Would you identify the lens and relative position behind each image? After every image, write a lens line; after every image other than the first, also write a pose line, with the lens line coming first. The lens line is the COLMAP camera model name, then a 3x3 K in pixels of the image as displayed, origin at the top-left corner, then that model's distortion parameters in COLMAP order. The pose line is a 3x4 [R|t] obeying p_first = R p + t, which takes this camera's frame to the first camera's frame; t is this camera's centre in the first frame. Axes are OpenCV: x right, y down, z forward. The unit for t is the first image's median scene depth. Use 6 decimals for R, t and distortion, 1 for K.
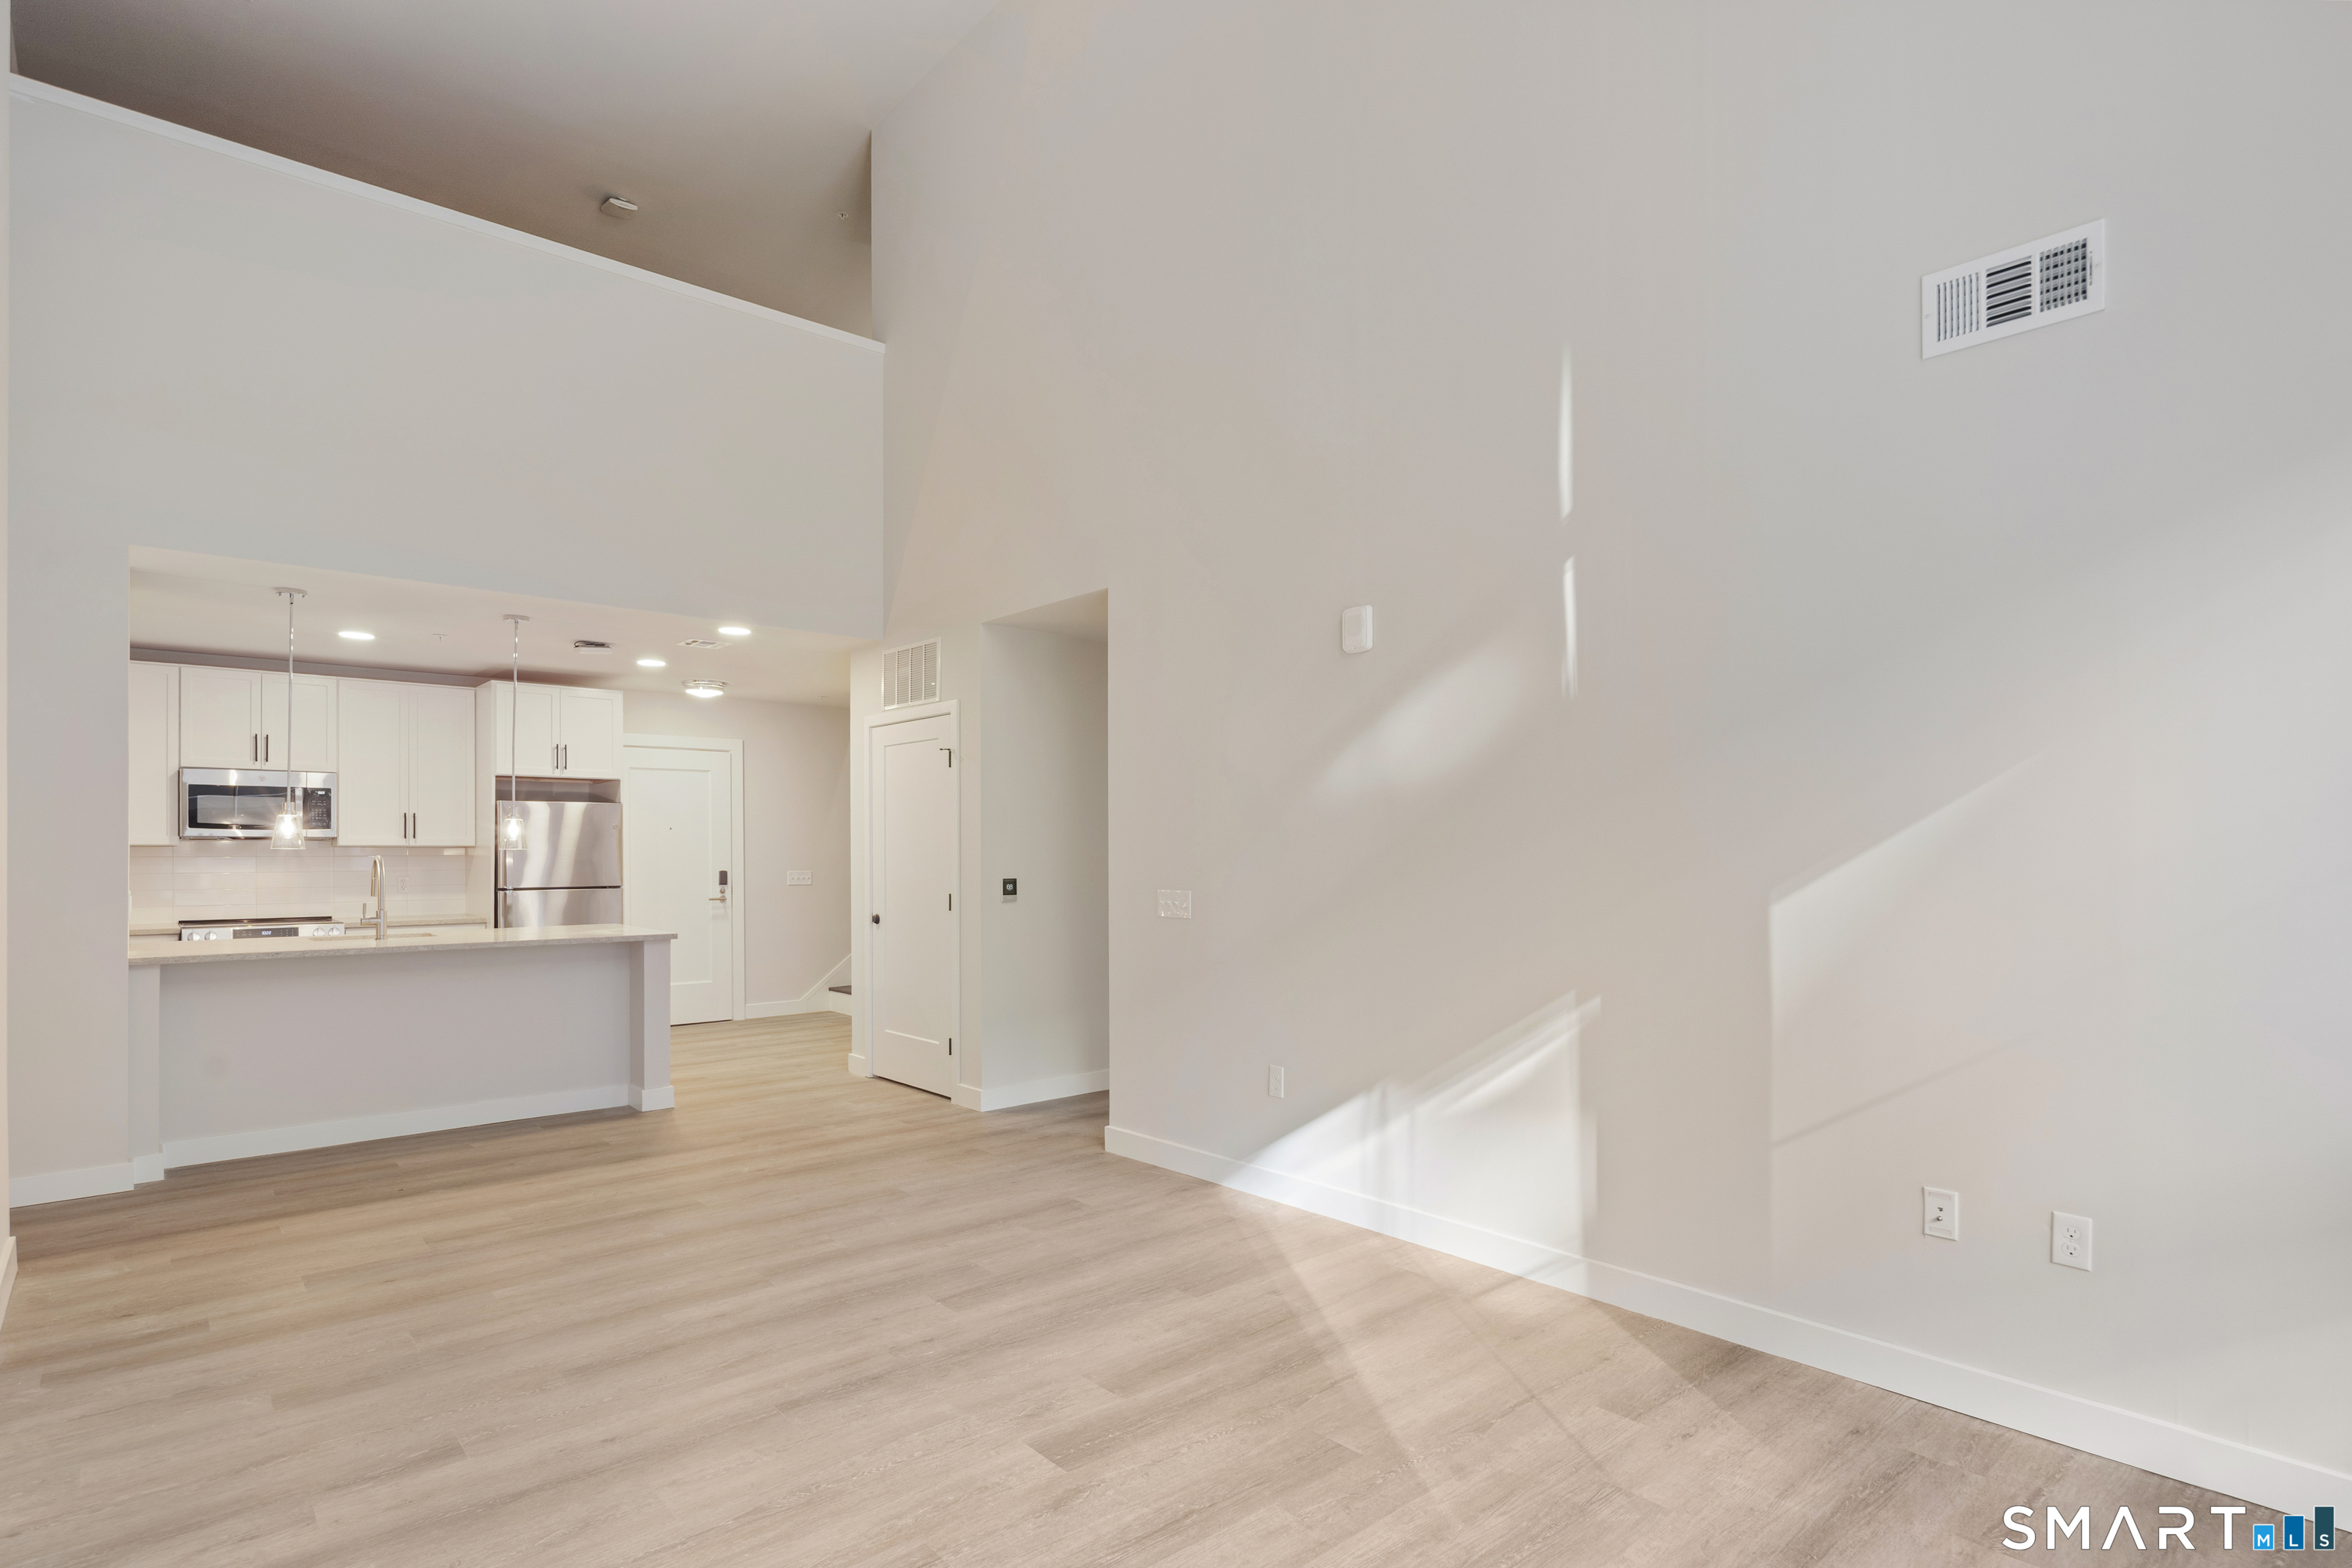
lens RADIAL K [[1139.2, 0, 1167.2], [0, 1139.2, 859.4], [0, 0, 1]] dist [0.000765, -0.000180]
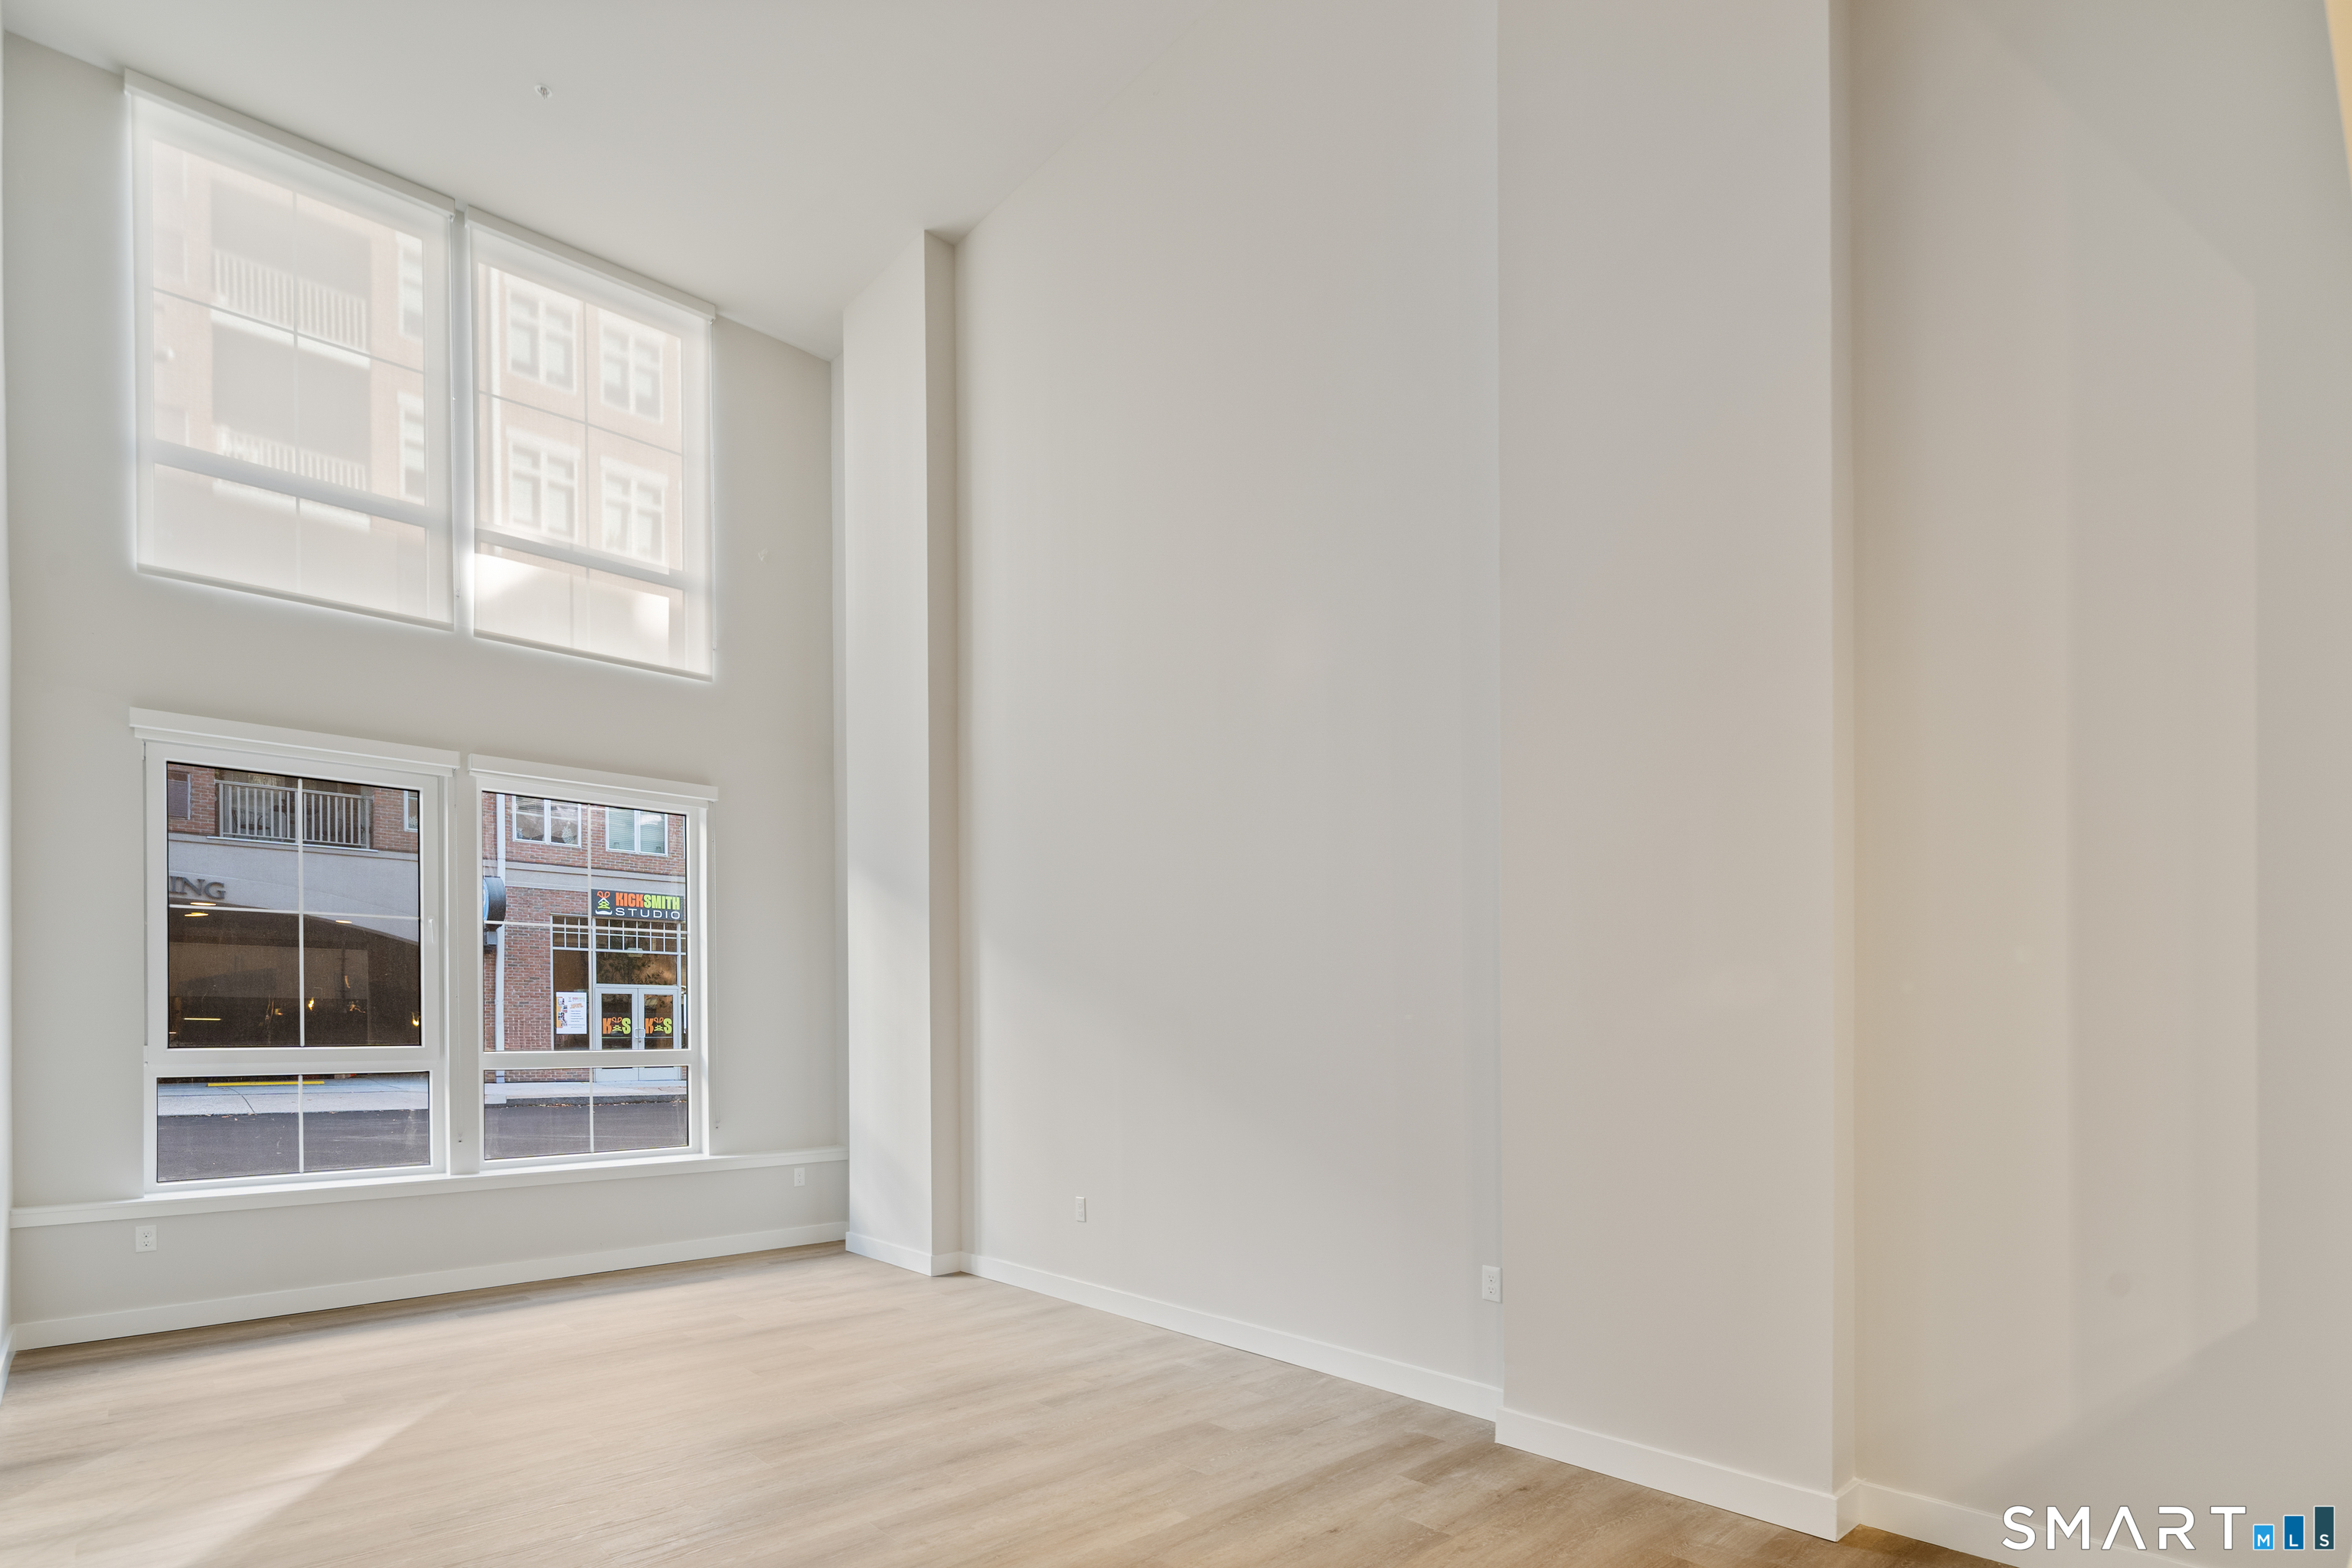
lens RADIAL K [[1171.3, 0, 1178.1], [0, 1171.3, 1037.1], [0, 0, 1]] dist [-0.020490, -0.000918]
pose [[-0.999851, 0.008905, -0.014755, -0.584189], [0.008709, 0.999874, 0.013288, -0.005163], [0.014871, 0.013158, -0.999803, 1.935567]]
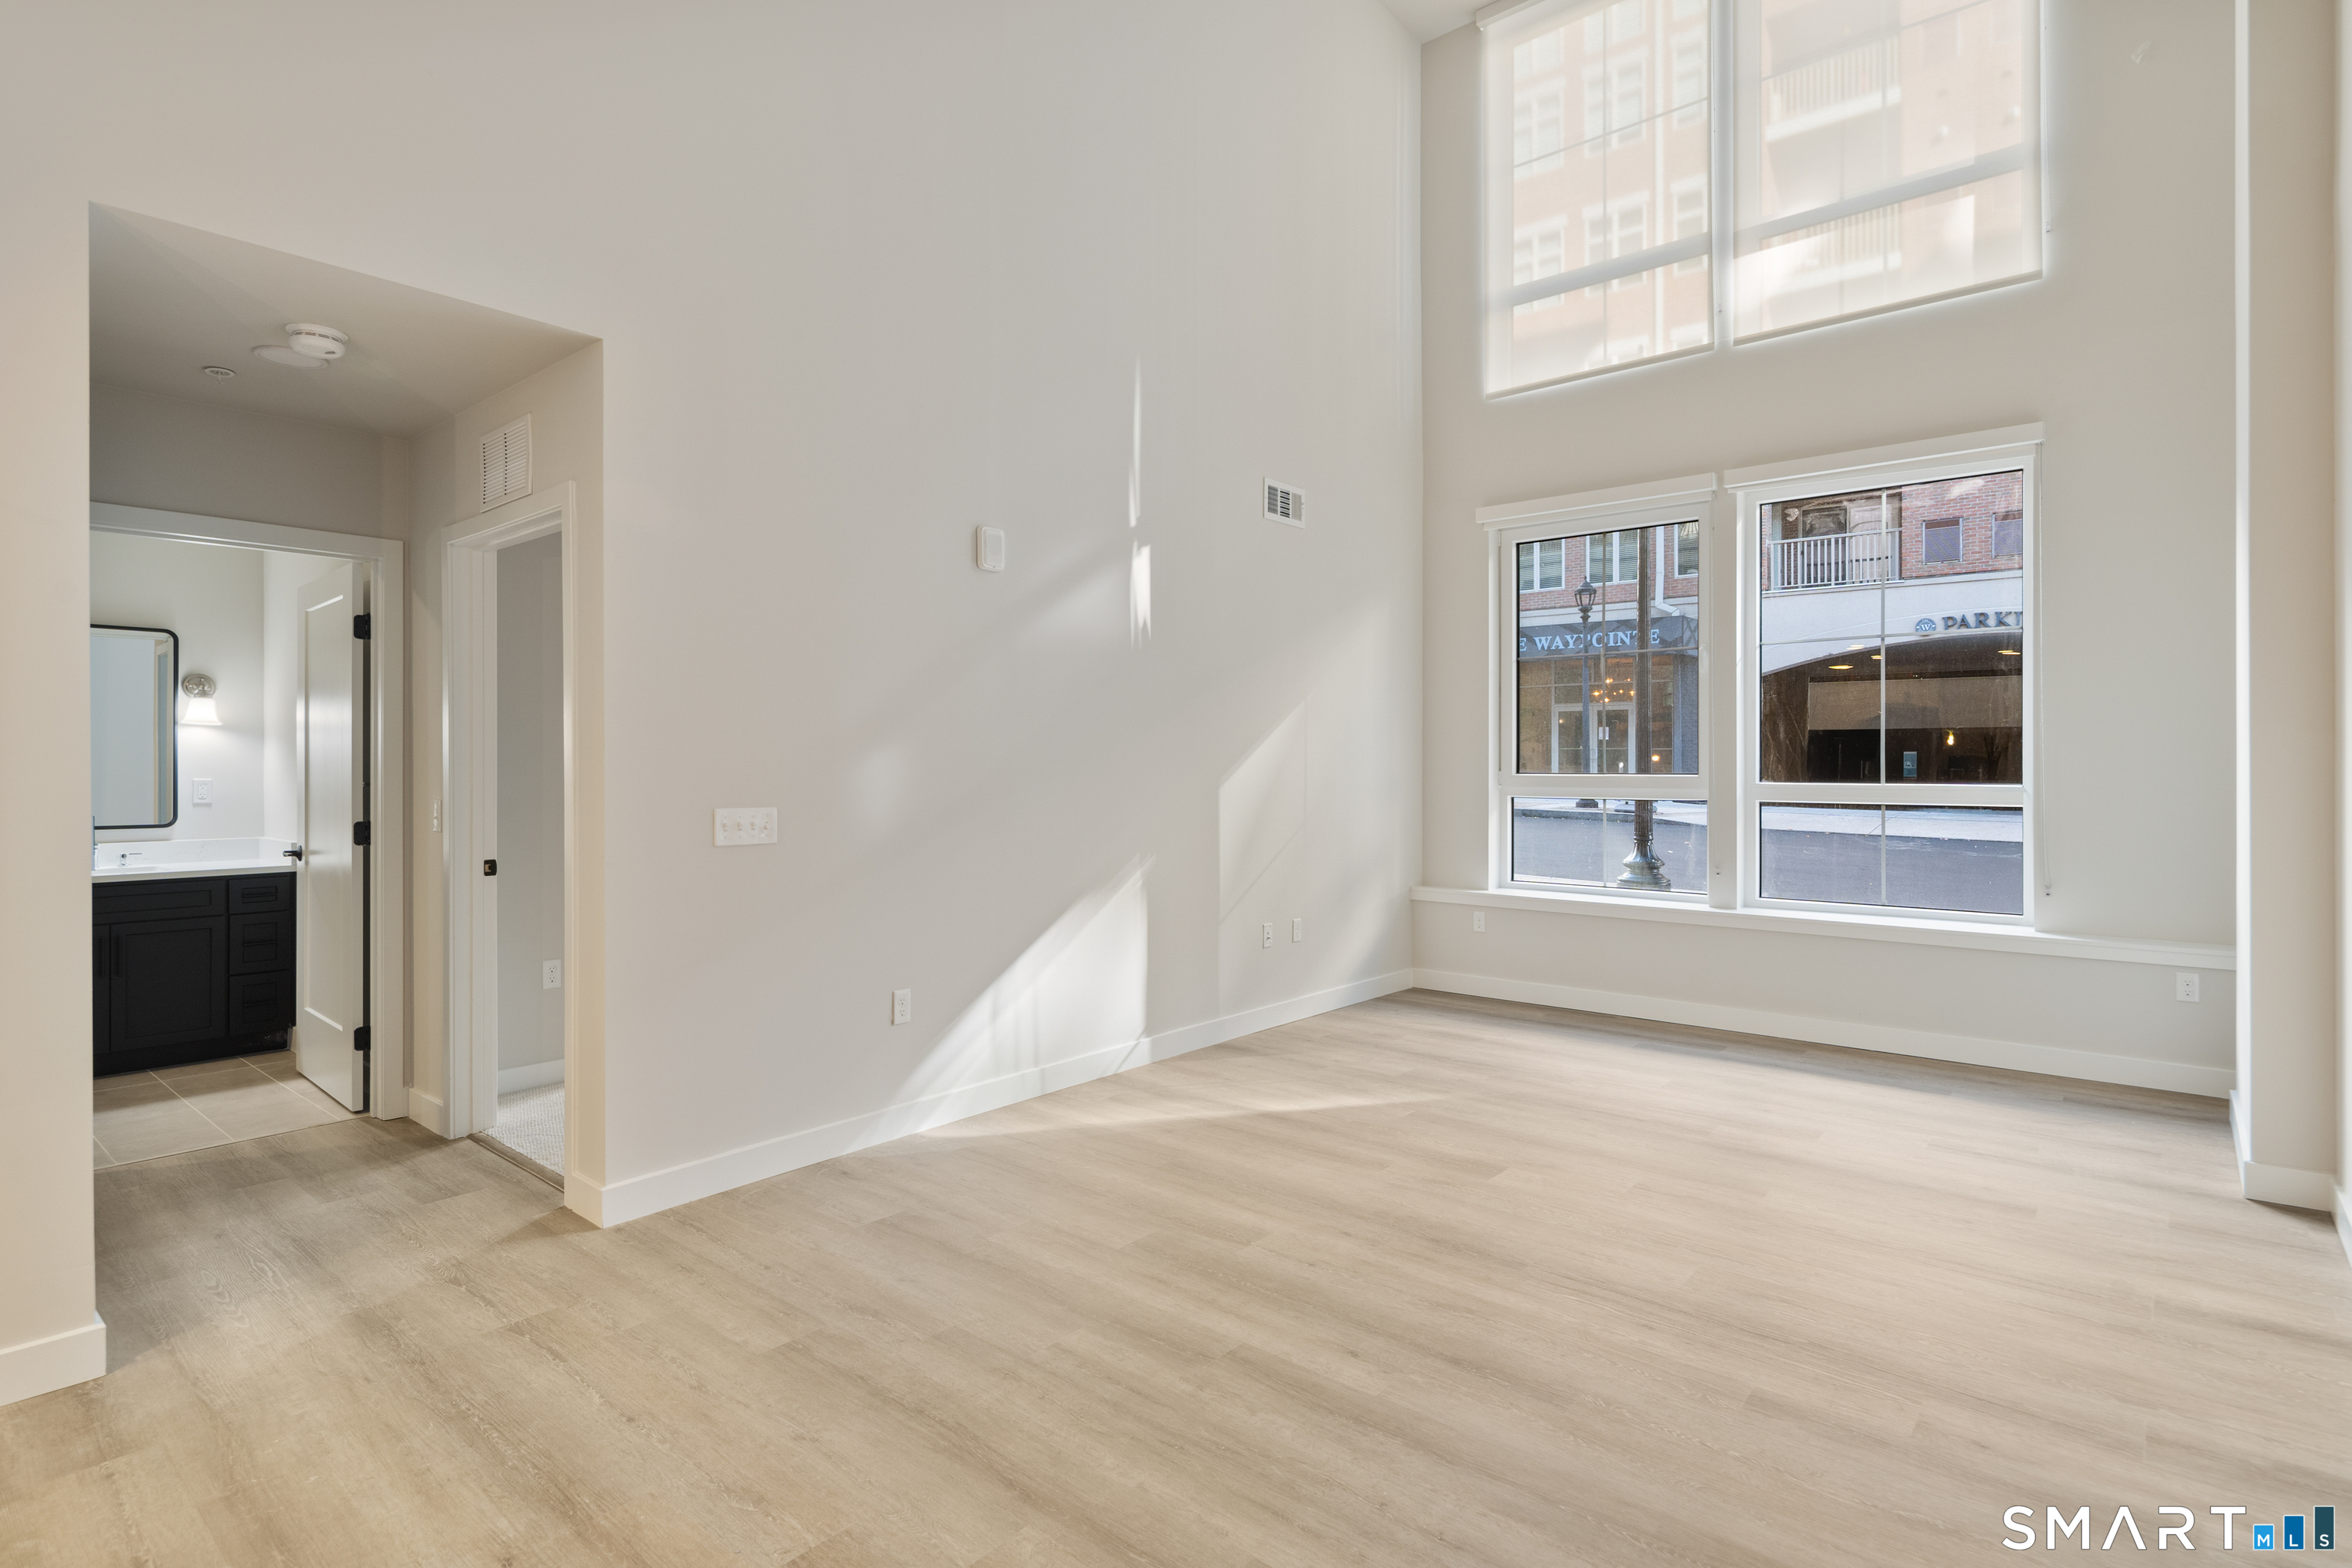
lens RADIAL K [[1153.5, 0, 1173.0], [0, 1153.5, 764.3], [0, 0, 1]] dist [-0.000537, -0.000017]
pose [[-0.138594, 0.005259, 0.990335, -1.093988], [0.005279, 0.999976, -0.004571, 0.009646], [-0.990335, 0.004594, -0.138618, 1.175486]]
